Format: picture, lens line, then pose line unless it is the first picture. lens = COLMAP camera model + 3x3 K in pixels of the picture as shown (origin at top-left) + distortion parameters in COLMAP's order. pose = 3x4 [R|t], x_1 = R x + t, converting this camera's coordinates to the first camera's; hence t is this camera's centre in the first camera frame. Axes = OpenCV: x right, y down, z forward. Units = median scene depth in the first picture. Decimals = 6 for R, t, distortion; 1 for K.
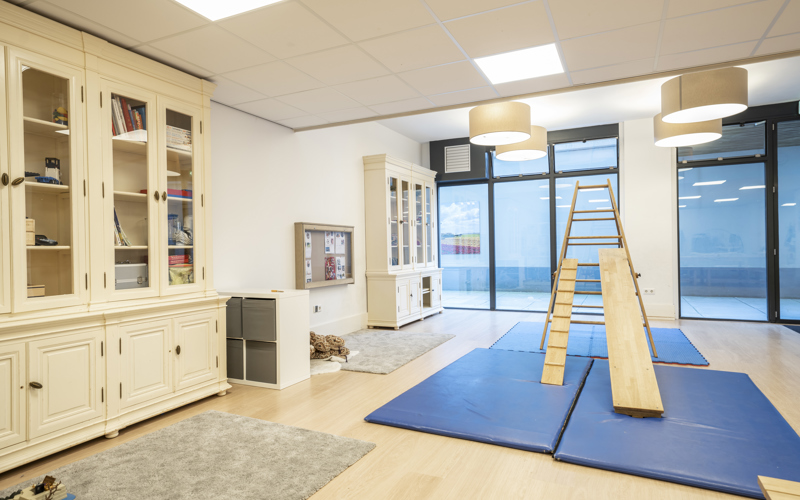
lens RADIAL K [[471.6, 0, 400.0], [0, 471.6, 250.0], [0, 0, 1]] dist [0.023844, 0.001265]
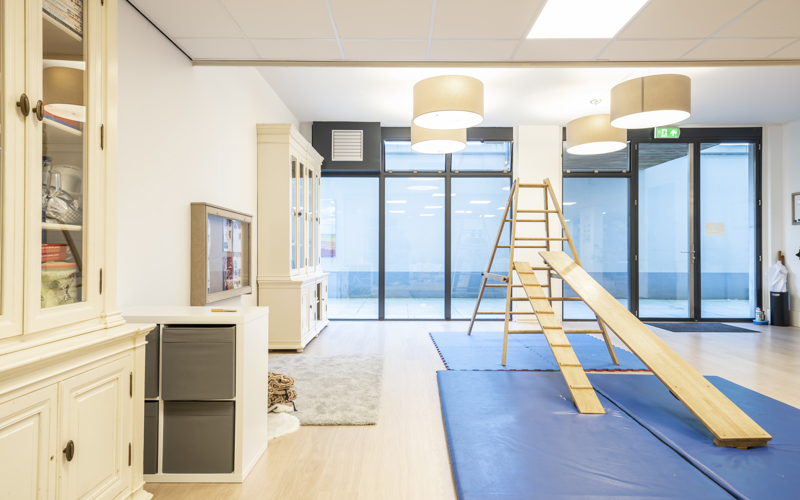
lens RADIAL K [[471.6, 0, 400.0], [0, 471.6, 250.0], [0, 0, 1]] dist [0.023844, 0.001265]
pose [[0.902676, 0.020088, 0.429852, -0.198352], [-0.015216, 0.999775, -0.014769, 0.010424], [-0.430052, 0.006791, 0.902779, 0.231925]]
